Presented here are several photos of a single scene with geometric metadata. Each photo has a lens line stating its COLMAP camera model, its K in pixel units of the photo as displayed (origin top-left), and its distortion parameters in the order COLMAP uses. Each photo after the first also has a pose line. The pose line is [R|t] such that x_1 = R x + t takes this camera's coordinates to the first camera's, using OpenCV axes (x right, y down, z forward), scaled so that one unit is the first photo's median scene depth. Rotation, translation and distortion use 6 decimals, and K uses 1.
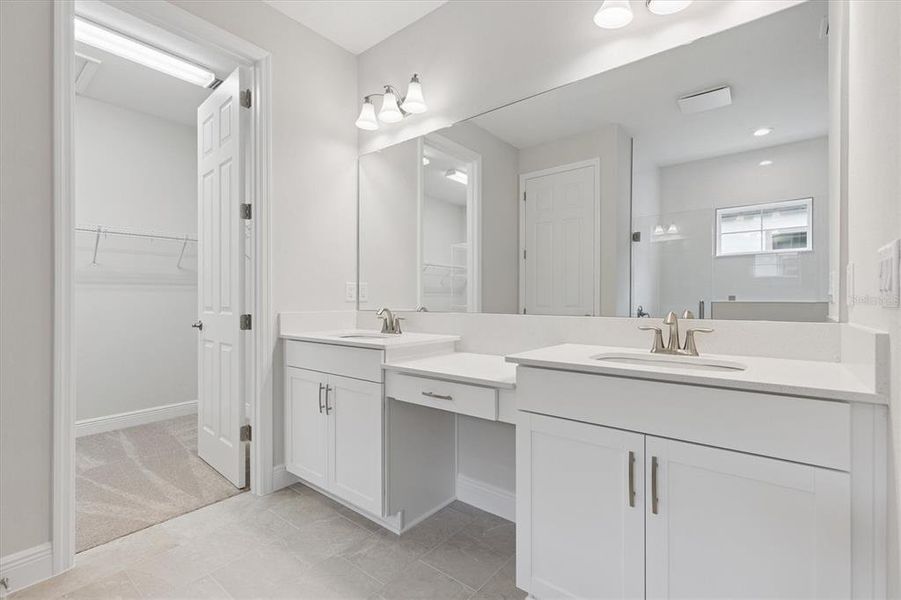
lens RADIAL K [[407.8, 0, 450.5], [0, 407.8, 300.0], [0, 0, 1]] dist [-0.003466, -0.000620]
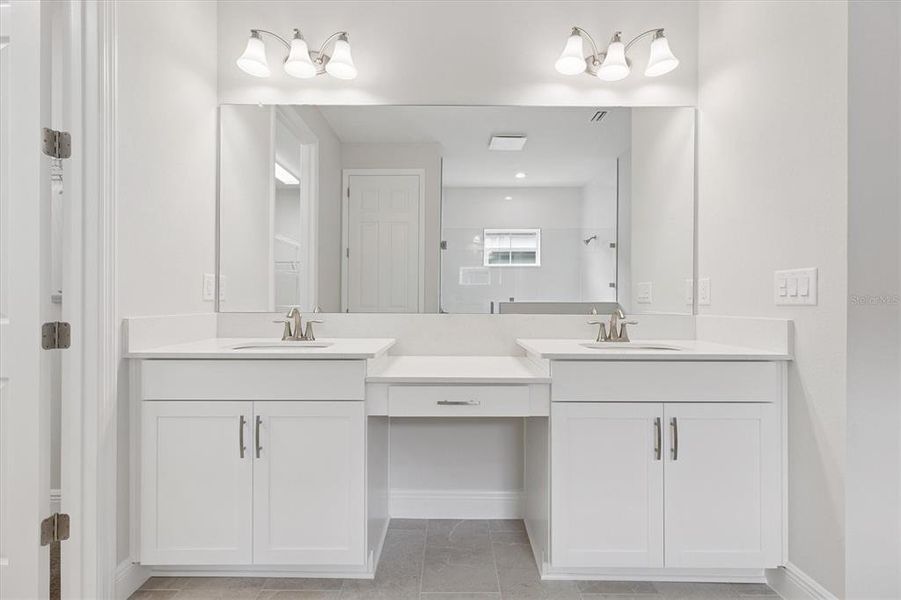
lens RADIAL K [[399.7, 0, 450.5], [0, 399.7, 300.0], [0, 0, 1]] dist [0.001766, 0.000372]
pose [[0.779456, 0.004922, 0.626438, -0.416647], [-0.004340, 0.999988, -0.002457, 0.003090], [-0.626442, -0.000804, 0.779468, 0.206459]]
